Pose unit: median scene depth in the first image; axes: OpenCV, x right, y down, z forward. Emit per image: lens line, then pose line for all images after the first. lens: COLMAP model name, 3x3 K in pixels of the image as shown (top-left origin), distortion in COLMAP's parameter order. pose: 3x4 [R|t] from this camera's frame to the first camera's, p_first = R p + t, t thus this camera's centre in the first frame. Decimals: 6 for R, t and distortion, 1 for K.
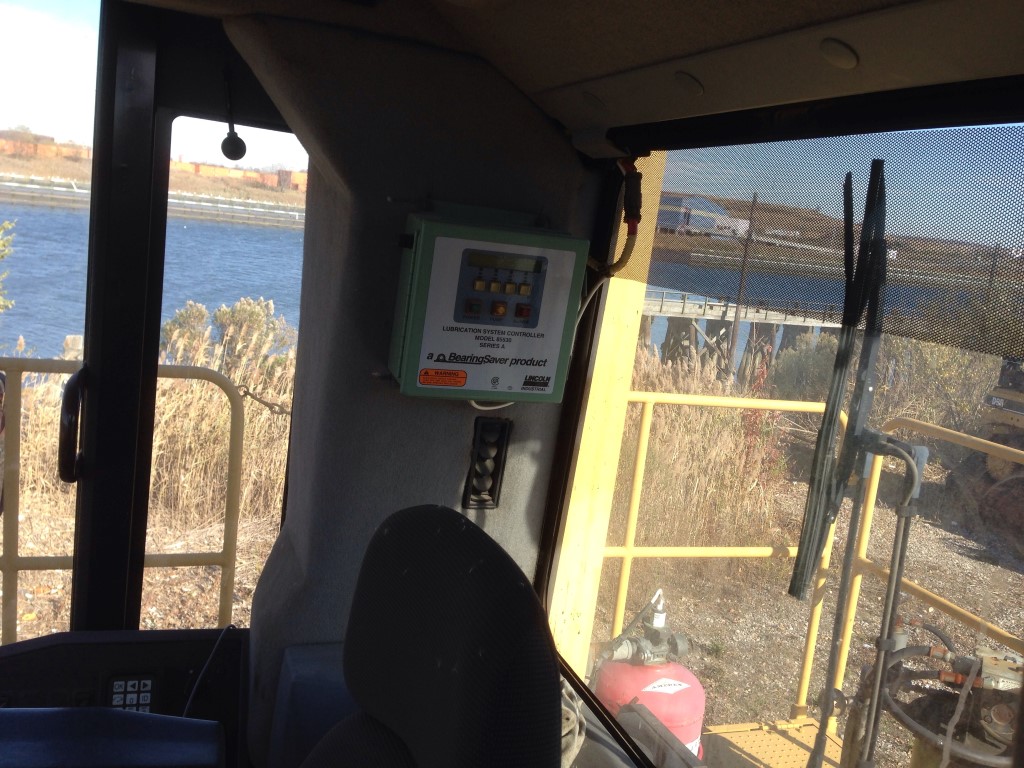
lens RADIAL K [[916.3, 0, 508.3], [0, 916.3, 384.7], [0, 0, 1]] dist [0.122572, -0.222351]
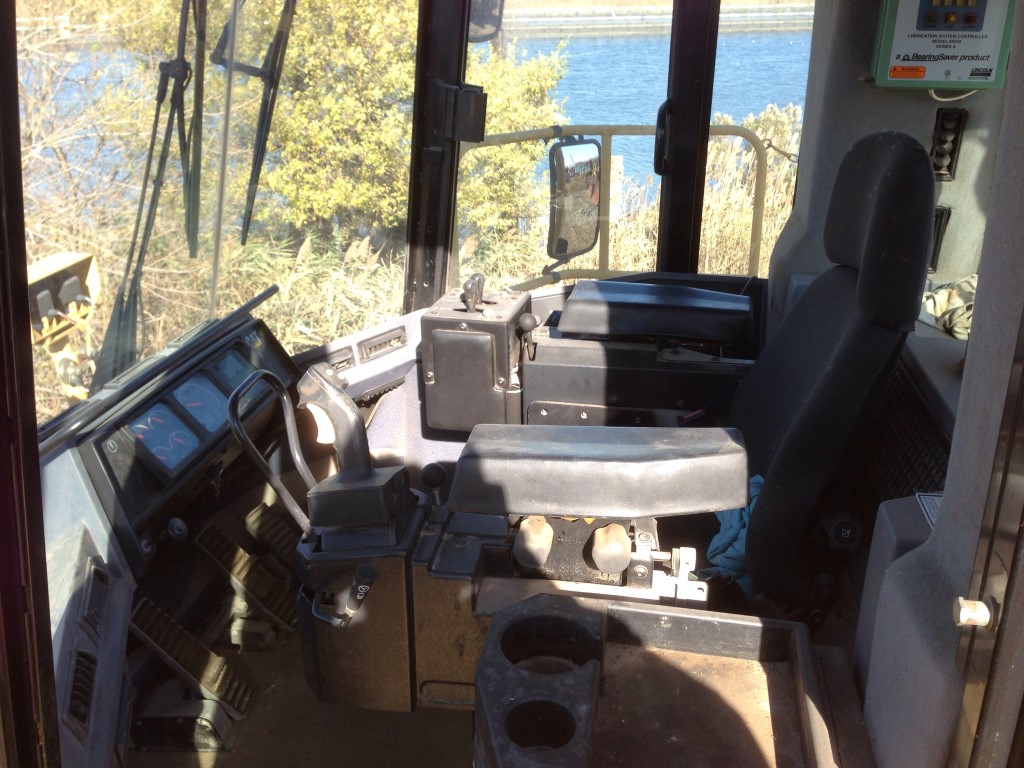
lens RADIAL K [[916.3, 0, 508.3], [0, 916.3, 384.7], [0, 0, 1]] dist [0.122572, -0.222351]
pose [[0.855269, 0.079288, -0.512083, 0.156047], [0.018881, 0.982800, 0.183706, 0.166409], [0.517841, -0.166786, 0.839061, -0.551858]]
